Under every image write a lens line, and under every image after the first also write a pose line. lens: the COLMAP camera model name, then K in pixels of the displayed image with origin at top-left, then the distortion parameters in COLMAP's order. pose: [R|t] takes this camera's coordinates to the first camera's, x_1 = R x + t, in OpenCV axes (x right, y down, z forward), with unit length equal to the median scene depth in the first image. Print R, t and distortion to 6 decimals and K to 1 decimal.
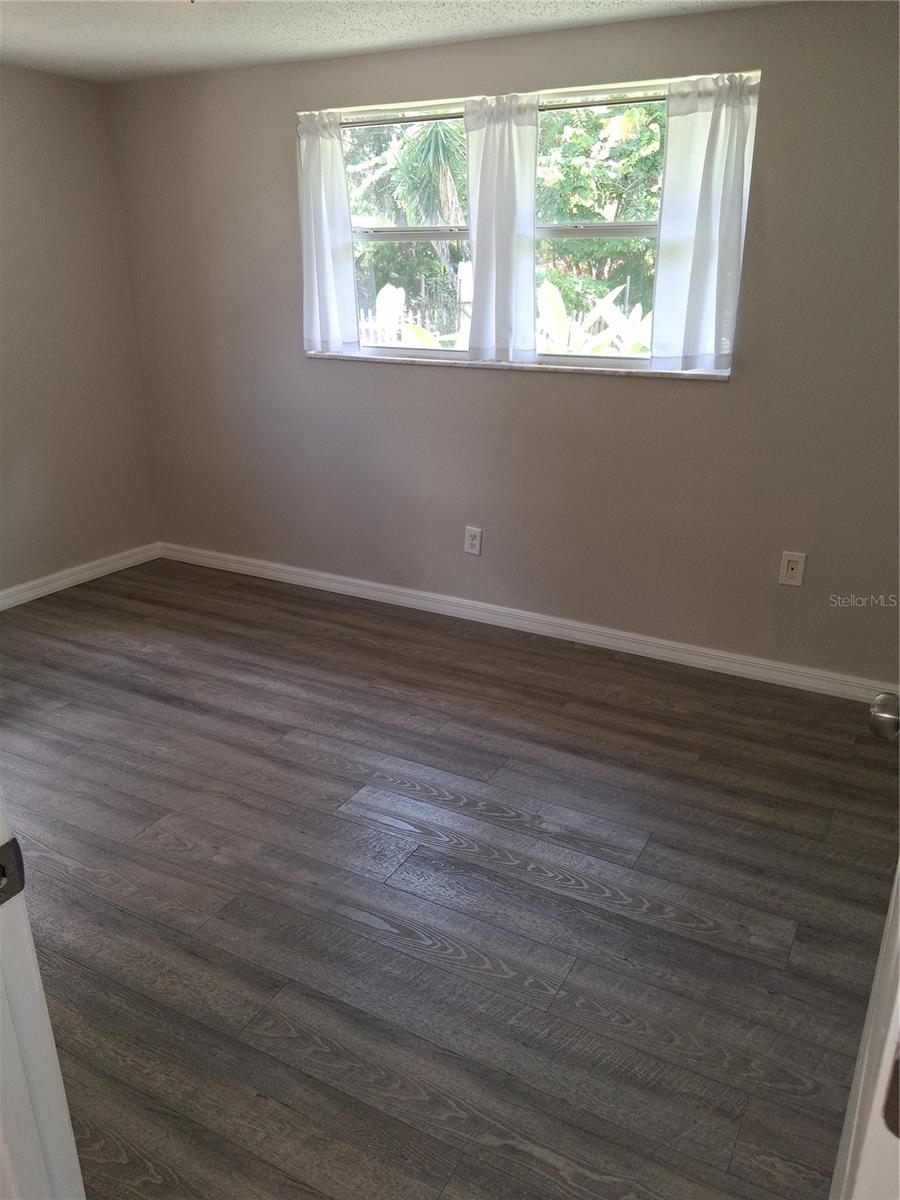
lens RADIAL K [[902.5, 0, 444.6], [0, 902.5, 602.9], [0, 0, 1]] dist [0.093063, -0.150530]
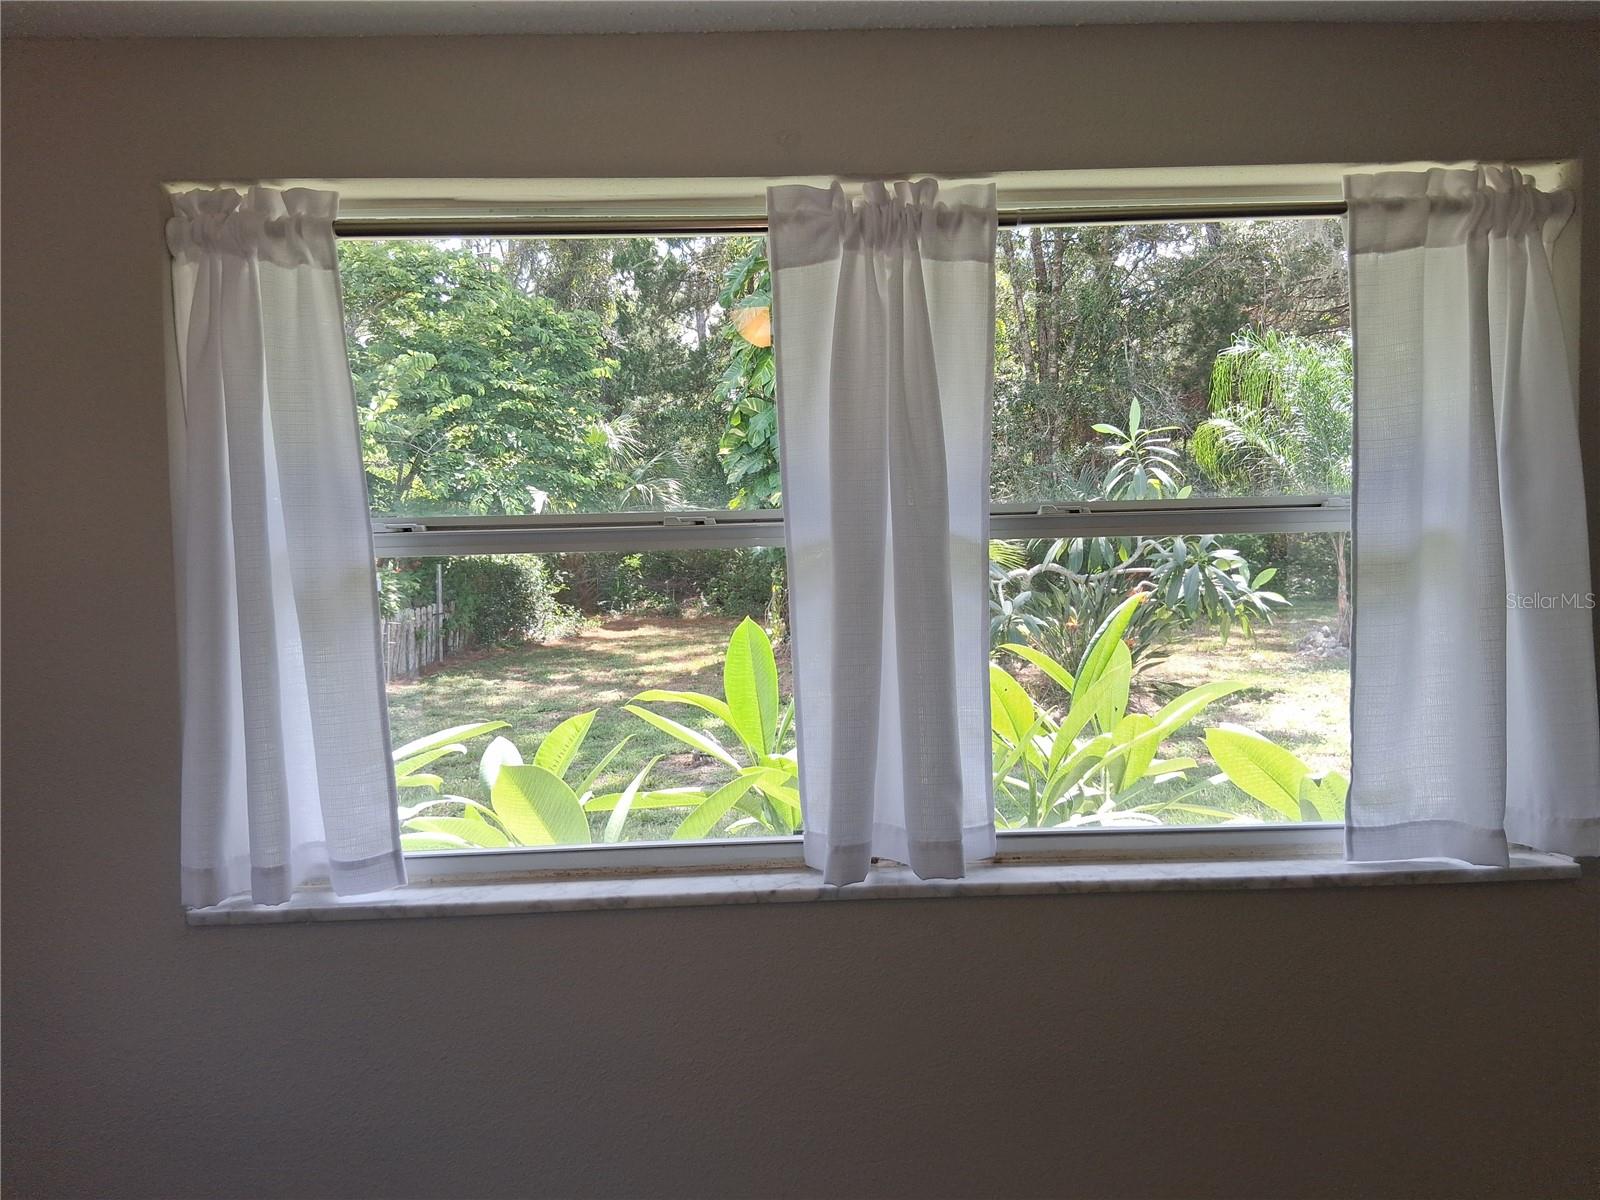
lens RADIAL K [[1203.3, 0, 801.6], [0, 1203.3, 599.6], [0, 0, 1]] dist [0.093063, -0.150530]
pose [[0.858568, -0.050091, 0.510247, -0.207320], [0.202204, 0.947629, -0.247210, -0.270228], [-0.471141, 0.315421, 0.823733, 0.637135]]
